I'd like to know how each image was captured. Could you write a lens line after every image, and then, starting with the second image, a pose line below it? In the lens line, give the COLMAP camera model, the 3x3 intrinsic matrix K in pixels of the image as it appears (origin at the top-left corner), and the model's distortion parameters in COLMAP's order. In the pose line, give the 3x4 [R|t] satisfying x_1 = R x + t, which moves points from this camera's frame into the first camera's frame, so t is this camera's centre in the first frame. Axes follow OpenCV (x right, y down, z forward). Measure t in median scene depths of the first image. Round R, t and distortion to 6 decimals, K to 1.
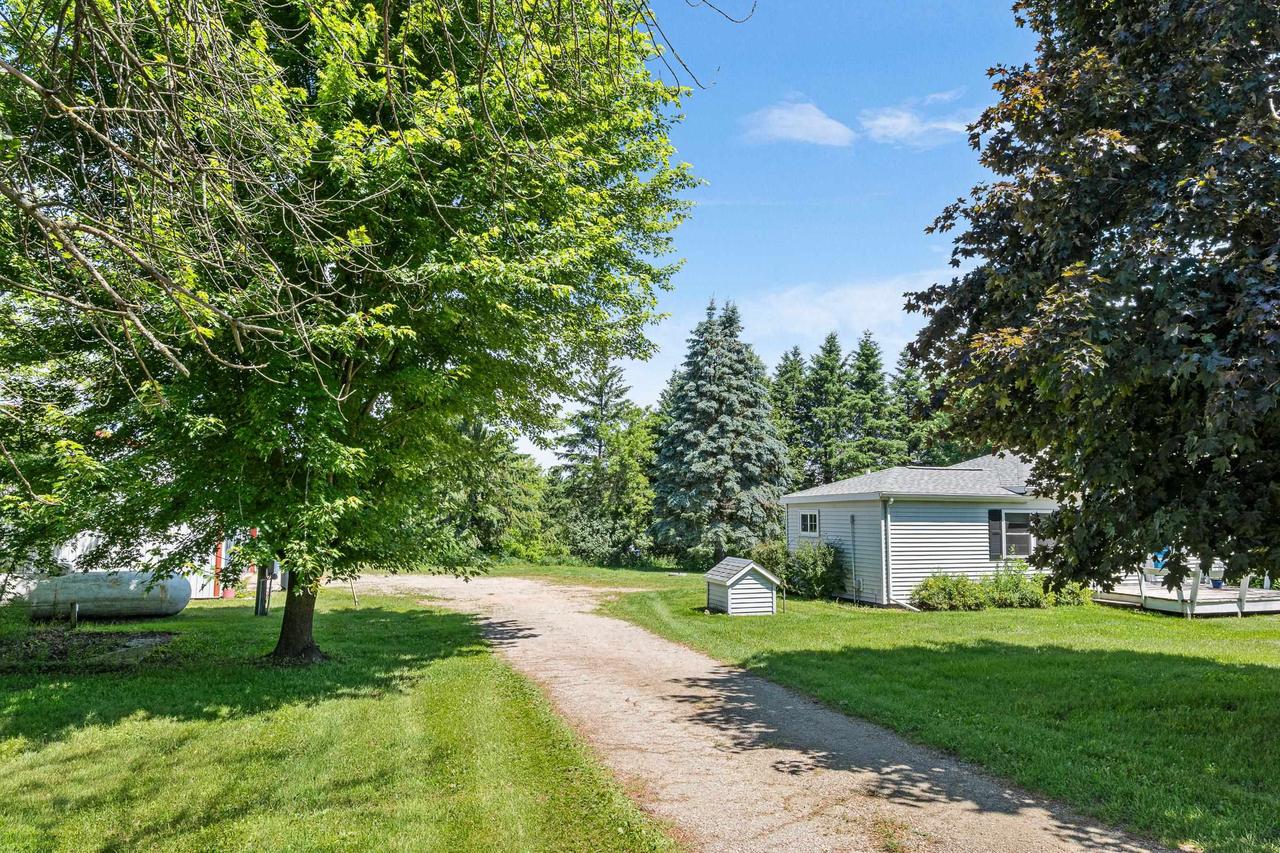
lens RADIAL K [[815.4, 0, 640.0], [0, 815.4, 426.5], [0, 0, 1]] dist [0.000616, 0.002238]
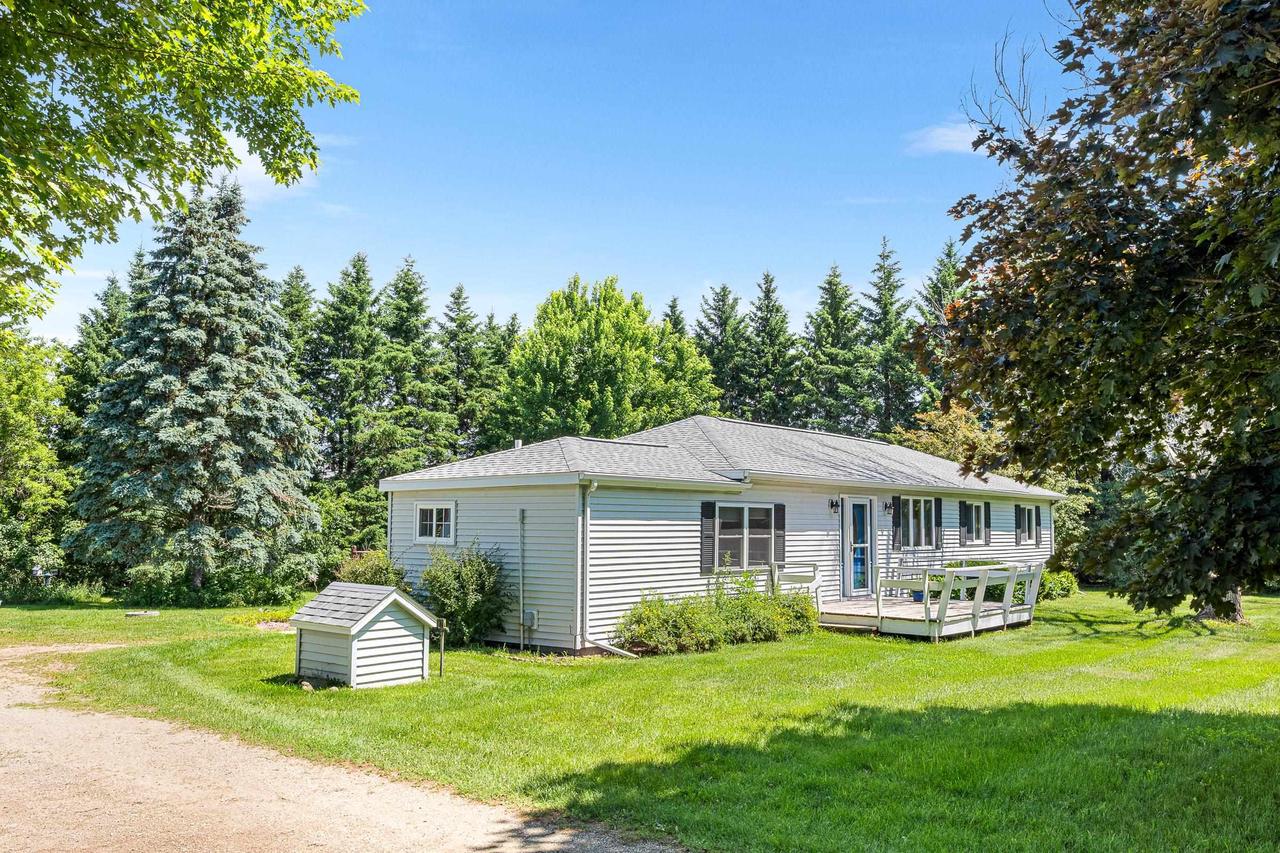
lens RADIAL K [[1076.4, 0, 640.0], [0, 1076.4, 426.5], [0, 0, 1]] dist [-0.006597, -0.003133]
pose [[0.850224, 0.044943, 0.524498, -0.051041], [-0.056563, 0.998380, 0.006141, 0.018595], [-0.523373, -0.034888, 0.851389, 0.133072]]
